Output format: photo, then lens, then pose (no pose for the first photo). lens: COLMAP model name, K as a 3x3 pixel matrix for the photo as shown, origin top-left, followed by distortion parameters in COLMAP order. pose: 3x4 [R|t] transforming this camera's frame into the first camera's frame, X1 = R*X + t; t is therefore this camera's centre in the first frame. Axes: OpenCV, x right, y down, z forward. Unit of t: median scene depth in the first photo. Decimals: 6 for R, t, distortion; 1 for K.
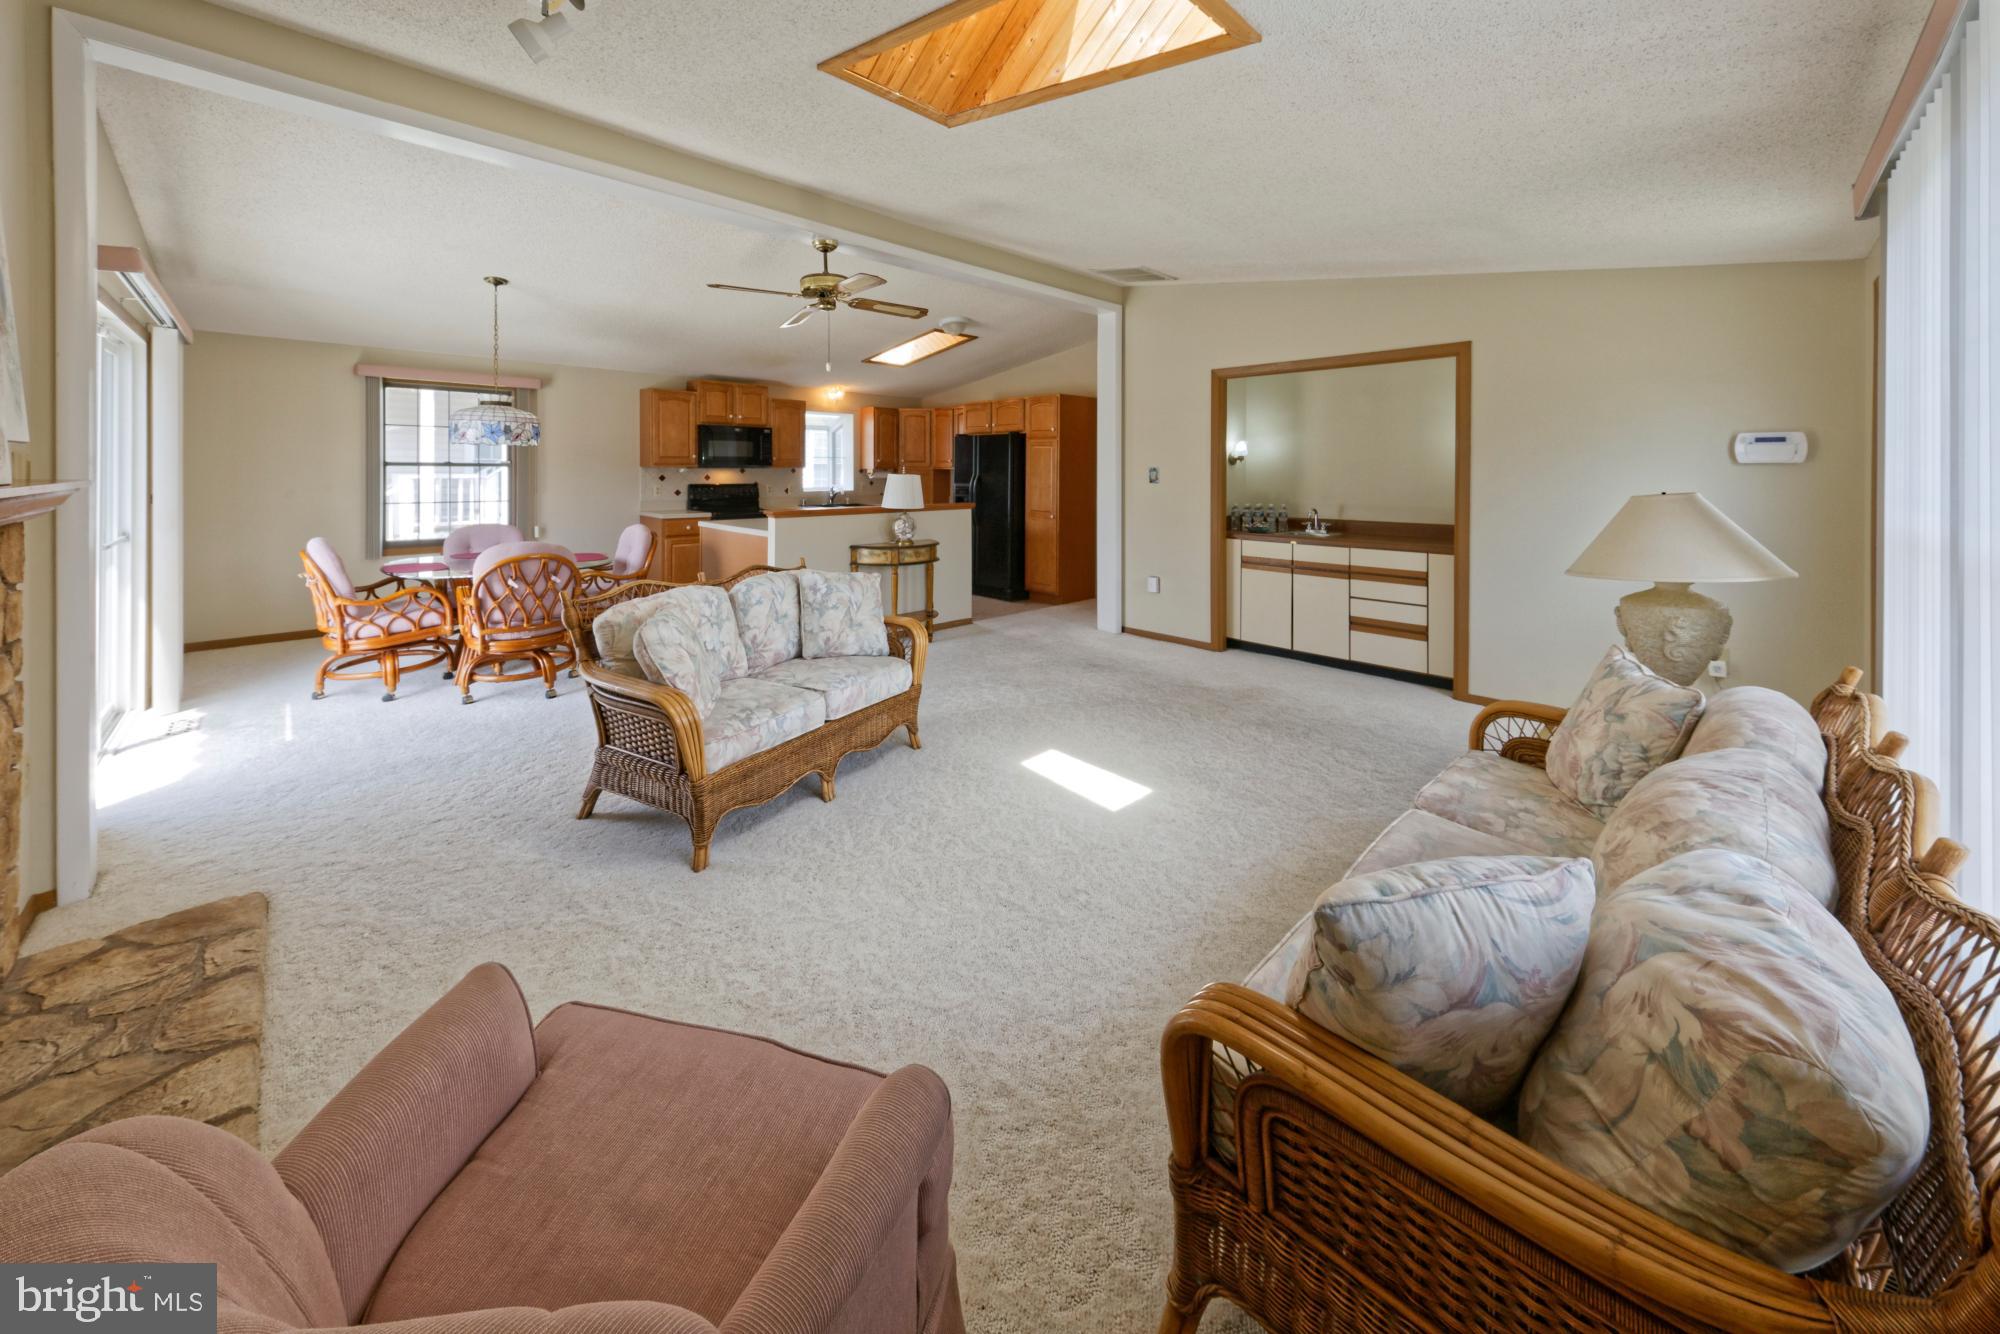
lens RADIAL K [[718.3, 0, 996.0], [0, 718.3, 476.7], [0, 0, 1]] dist [0.001035, 0.000091]
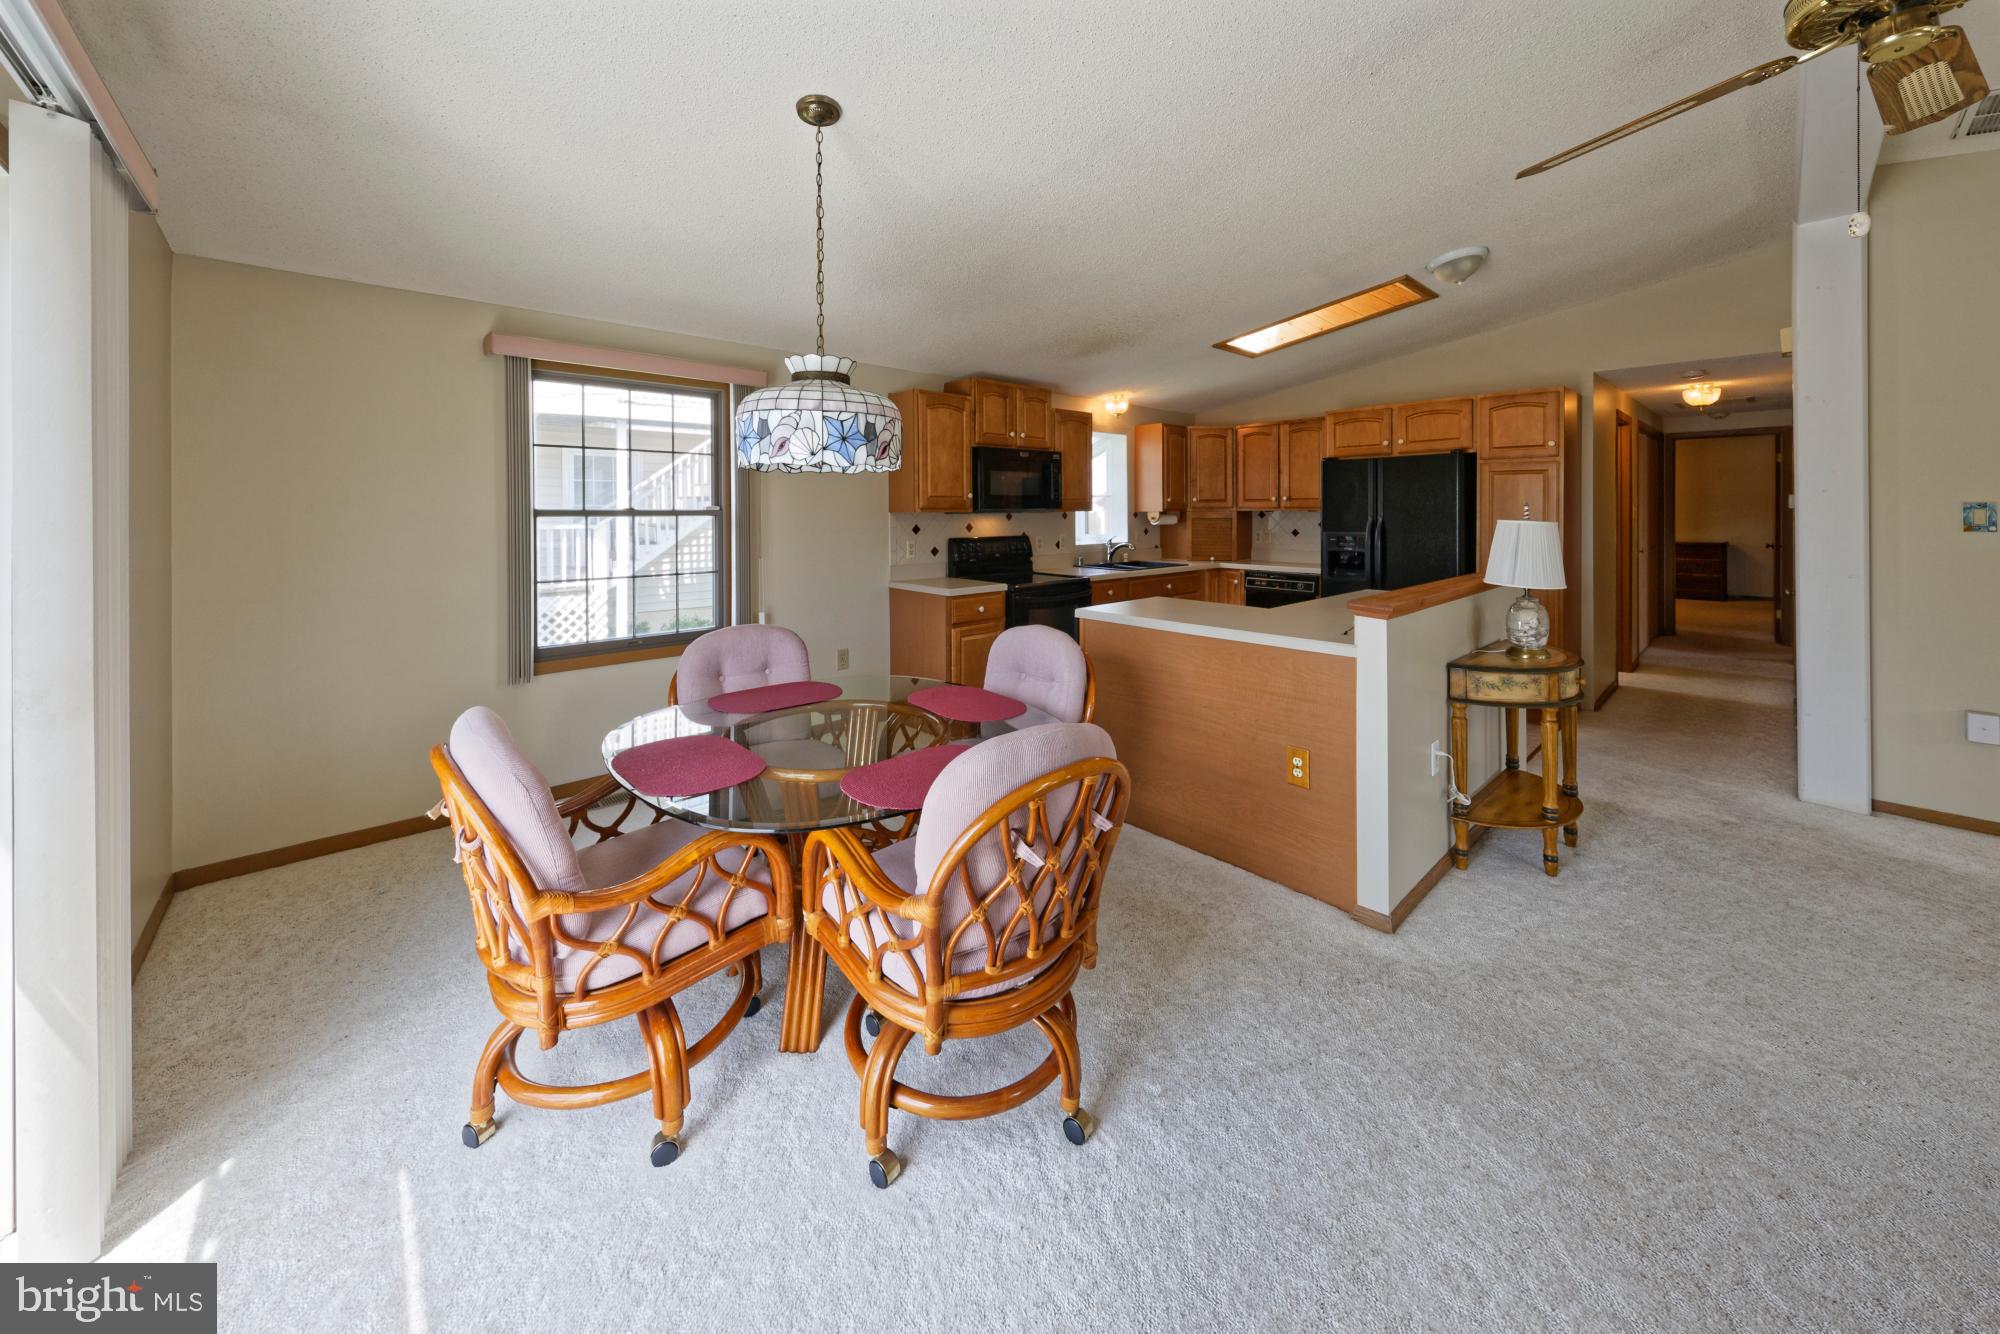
lens RADIAL K [[710.7, 0, 1001.6], [0, 710.7, 510.9], [0, 0, 1]] dist [0.000693, 0.000055]
pose [[0.999452, -0.012474, -0.030651, -0.460580], [0.012168, 0.999875, -0.010134, -0.009427], [0.030773, 0.009755, 0.999479, 0.447055]]
